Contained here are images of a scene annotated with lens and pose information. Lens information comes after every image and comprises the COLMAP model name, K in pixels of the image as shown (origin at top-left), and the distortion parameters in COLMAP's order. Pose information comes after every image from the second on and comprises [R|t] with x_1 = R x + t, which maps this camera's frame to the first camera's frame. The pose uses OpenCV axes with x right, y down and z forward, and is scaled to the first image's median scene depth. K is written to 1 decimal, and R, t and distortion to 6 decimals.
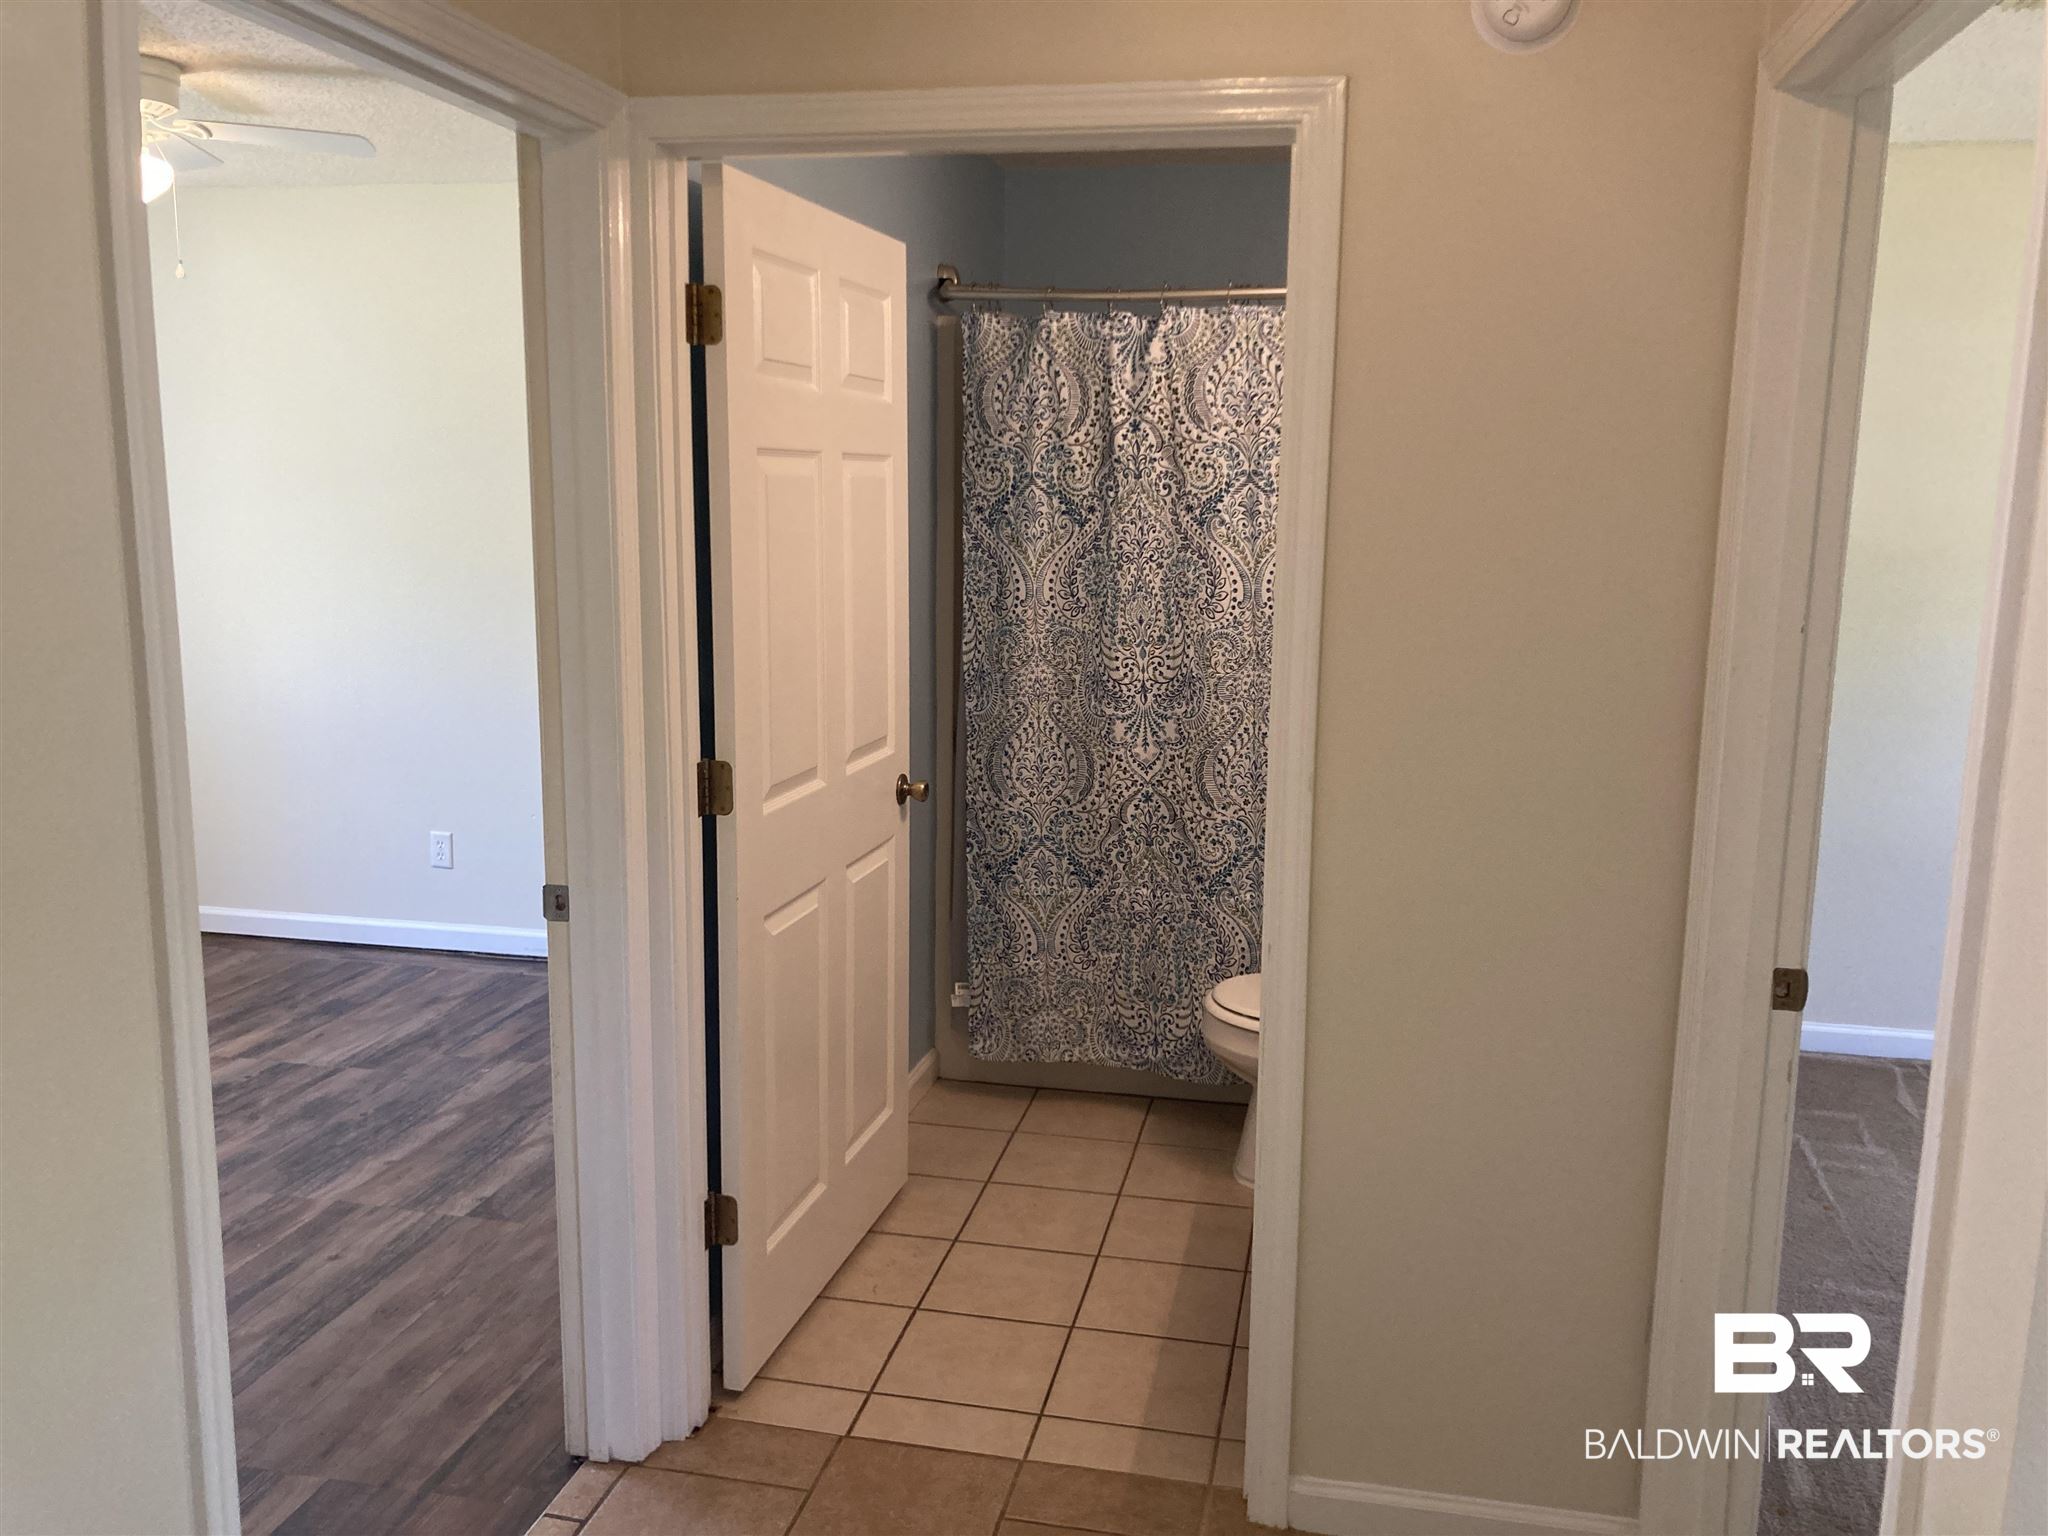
lens RADIAL K [[1659.8, 0, 1024.0], [0, 1659.8, 768.0], [0, 0, 1]] dist [-0.100533, 0.199115]
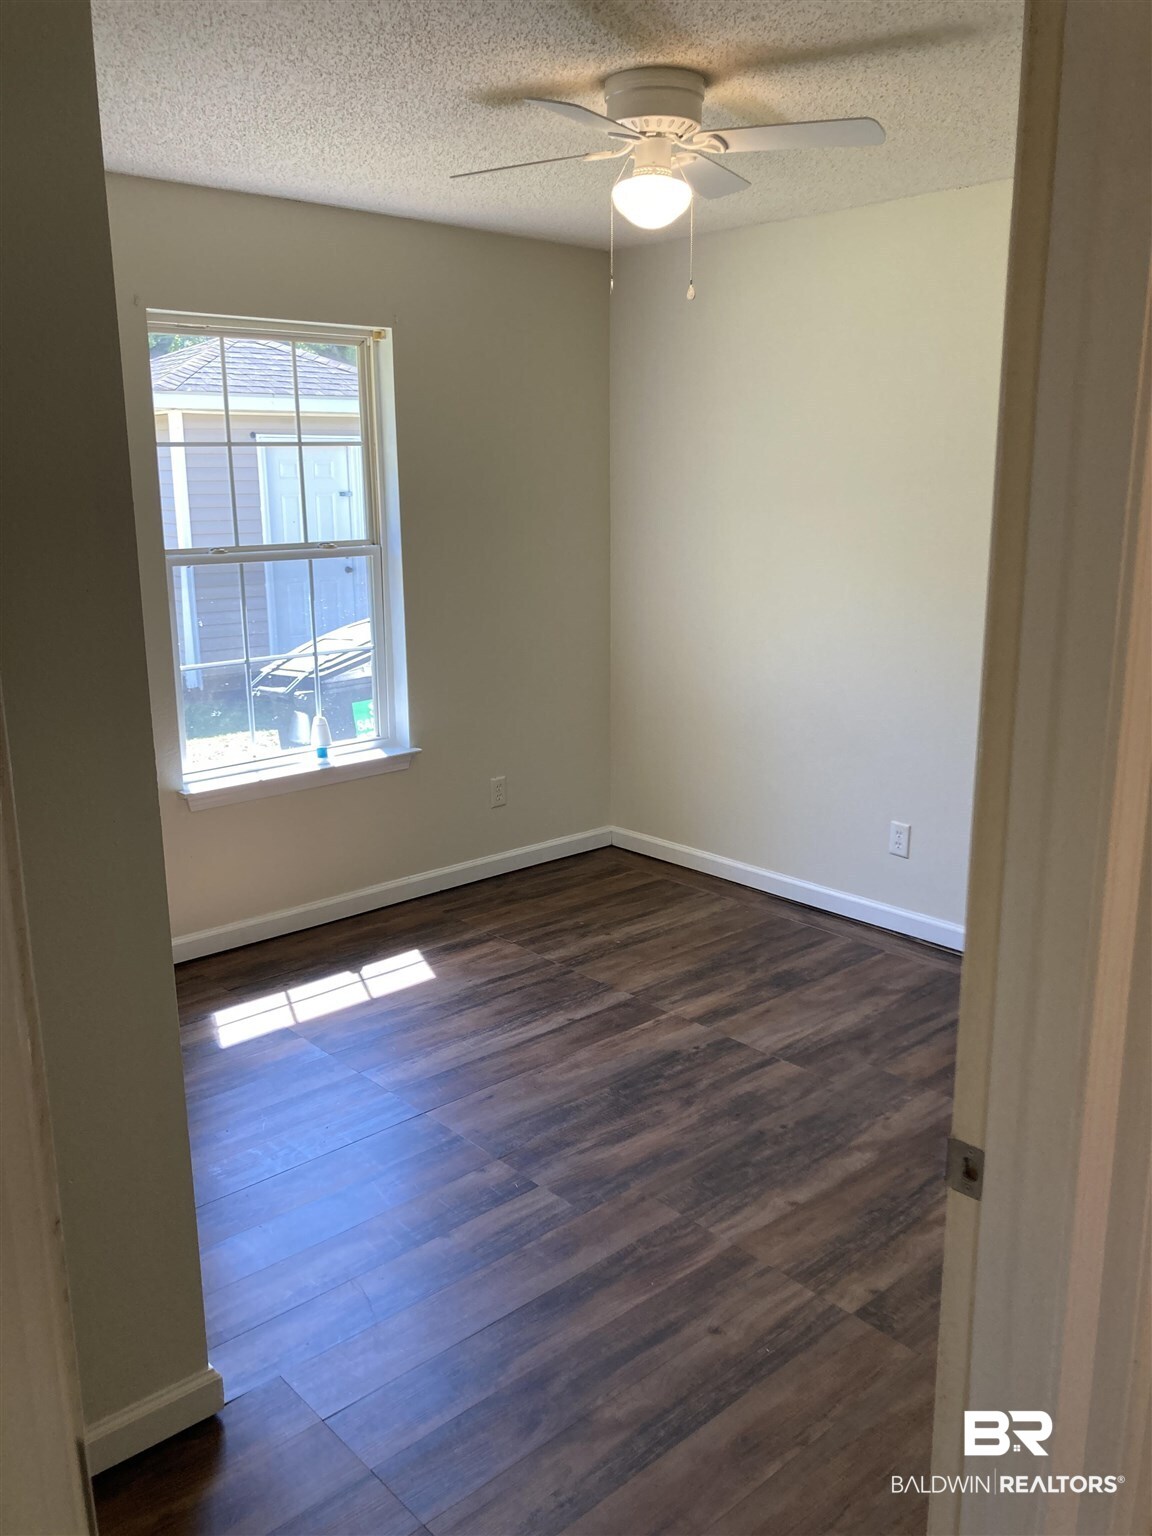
lens RADIAL K [[1265.2, 0, 576.0], [0, 1265.2, 768.0], [0, 0, 1]] dist [-0.006798, 0.007873]
pose [[0.809445, 0.117752, -0.575268, -0.082901], [-0.080613, 0.992695, 0.089767, -0.070766], [0.581636, -0.026287, 0.813025, 0.297078]]
